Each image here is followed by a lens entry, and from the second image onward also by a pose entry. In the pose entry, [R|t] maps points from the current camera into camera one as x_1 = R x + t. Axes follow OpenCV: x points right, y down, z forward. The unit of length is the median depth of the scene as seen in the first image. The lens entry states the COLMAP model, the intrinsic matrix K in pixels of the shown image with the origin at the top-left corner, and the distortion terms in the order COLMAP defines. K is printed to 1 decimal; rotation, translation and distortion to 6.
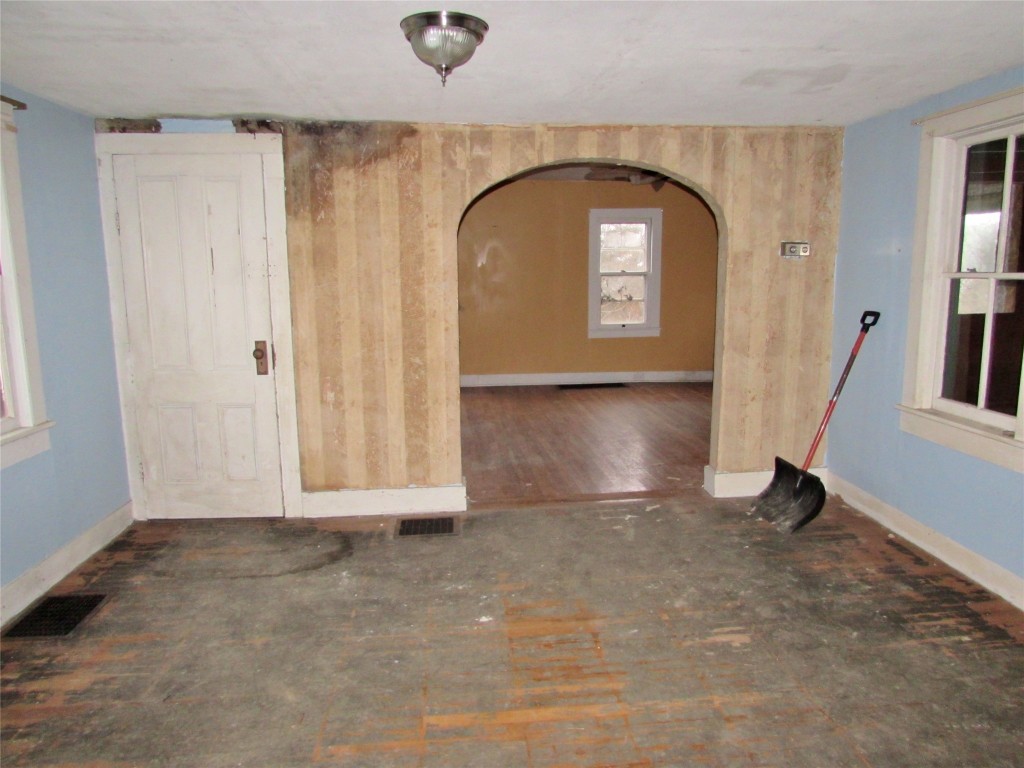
lens RADIAL K [[721.3, 0, 510.6], [0, 721.3, 387.1], [0, 0, 1]] dist [-0.035917, 0.003598]
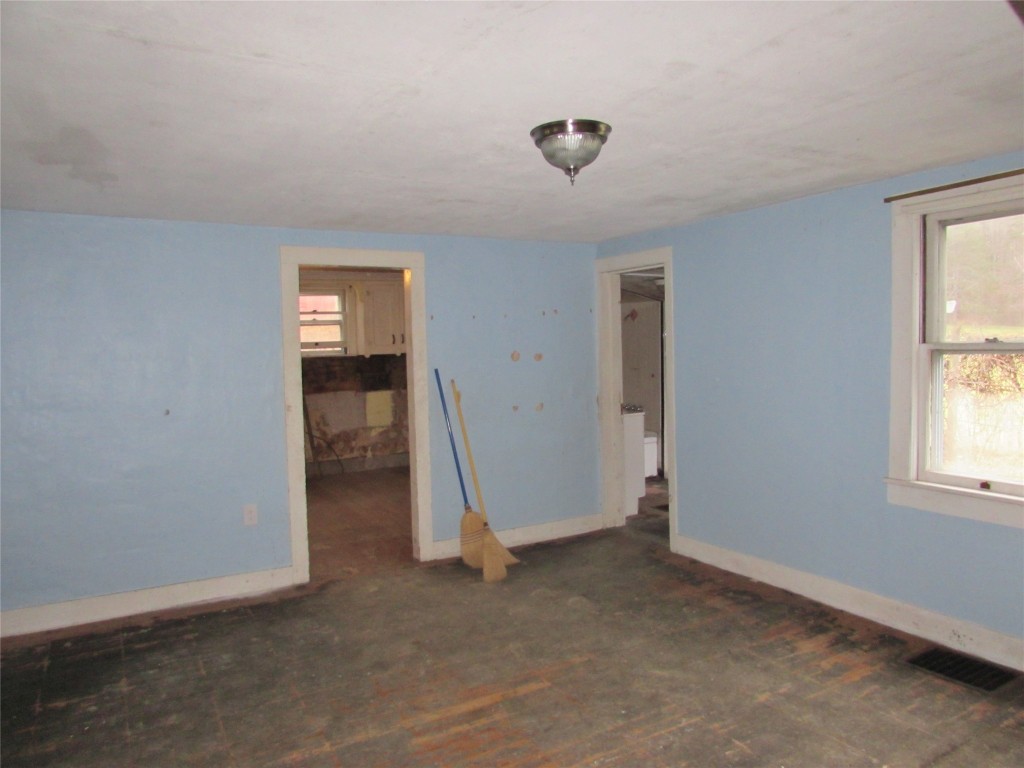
lens RADIAL K [[721.3, 0, 511.7], [0, 721.3, 385.3], [0, 0, 1]] dist [-0.035917, 0.003598]
pose [[-0.903396, 0.057861, -0.424885, 0.445151], [-0.035269, 0.977471, 0.208100, -0.331404], [0.427353, 0.202982, -0.881004, 1.888131]]
